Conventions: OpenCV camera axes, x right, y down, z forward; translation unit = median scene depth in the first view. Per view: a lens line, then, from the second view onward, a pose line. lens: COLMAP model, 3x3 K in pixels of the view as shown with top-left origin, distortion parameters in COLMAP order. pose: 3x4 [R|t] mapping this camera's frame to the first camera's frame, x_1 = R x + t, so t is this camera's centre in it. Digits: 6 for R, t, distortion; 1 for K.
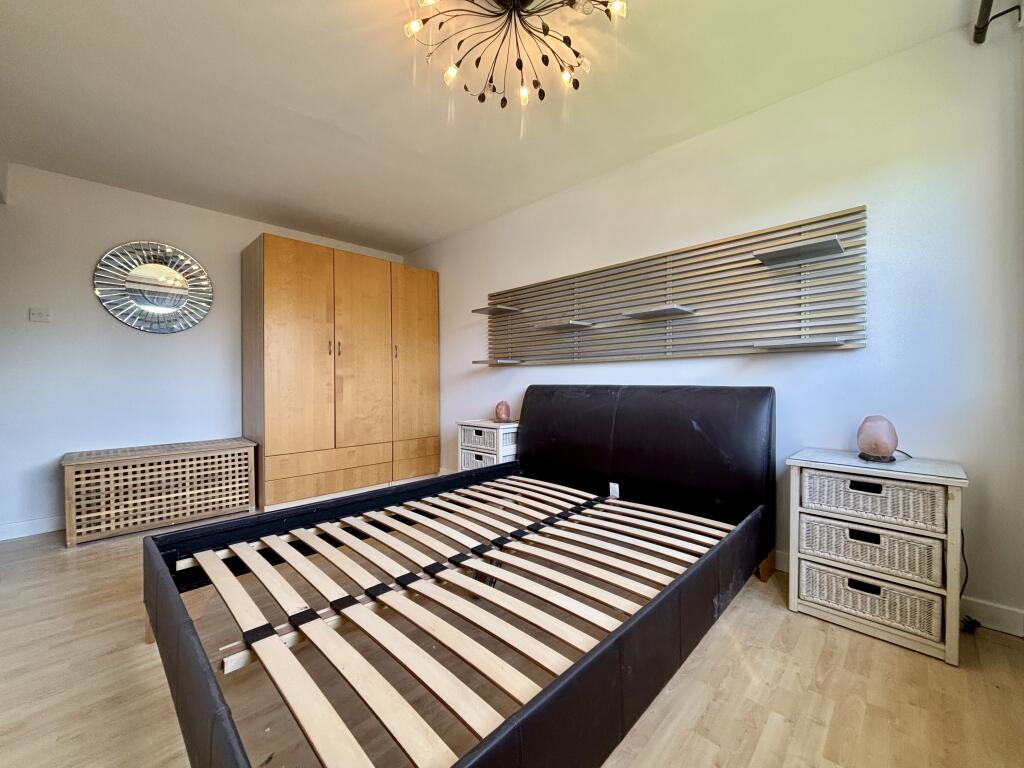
lens RADIAL K [[414.5, 0, 507.0], [0, 414.5, 383.3], [0, 0, 1]] dist [0.002976, 0.002126]
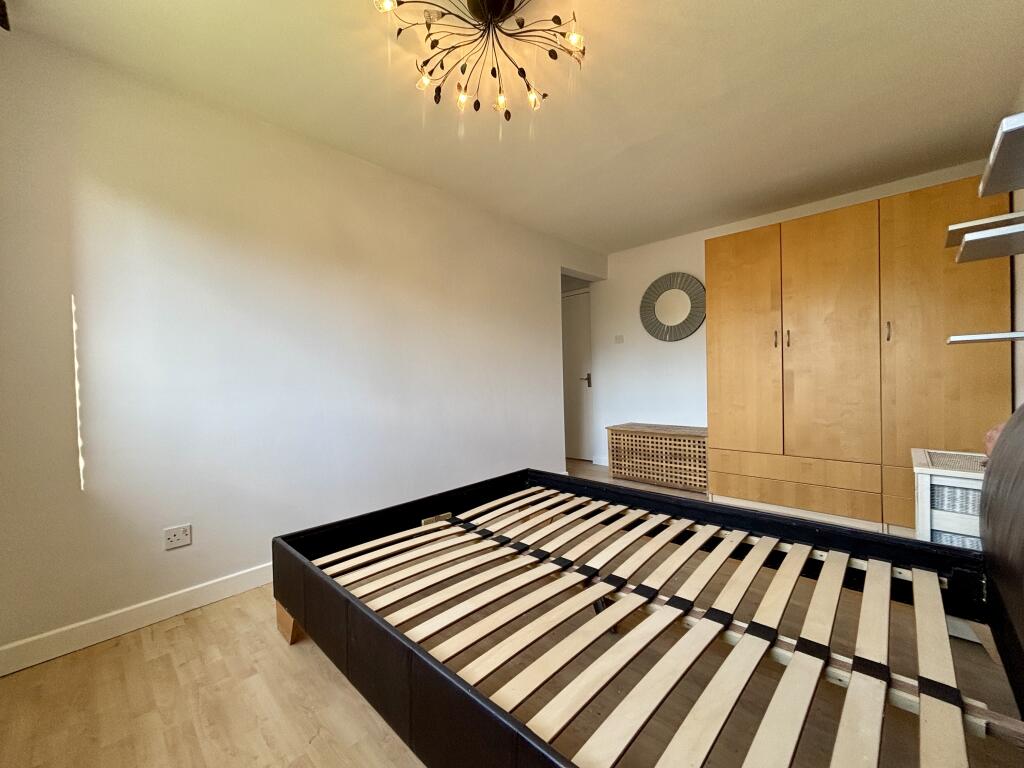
lens RADIAL K [[414.5, 0, 511.9], [0, 414.5, 379.8], [0, 0, 1]] dist [0.002976, 0.002126]
pose [[-0.002116, 0.006945, -0.999974, 0.483887], [0.010982, 0.999916, 0.006921, -0.012630], [0.999937, -0.010967, -0.002193, 0.484151]]
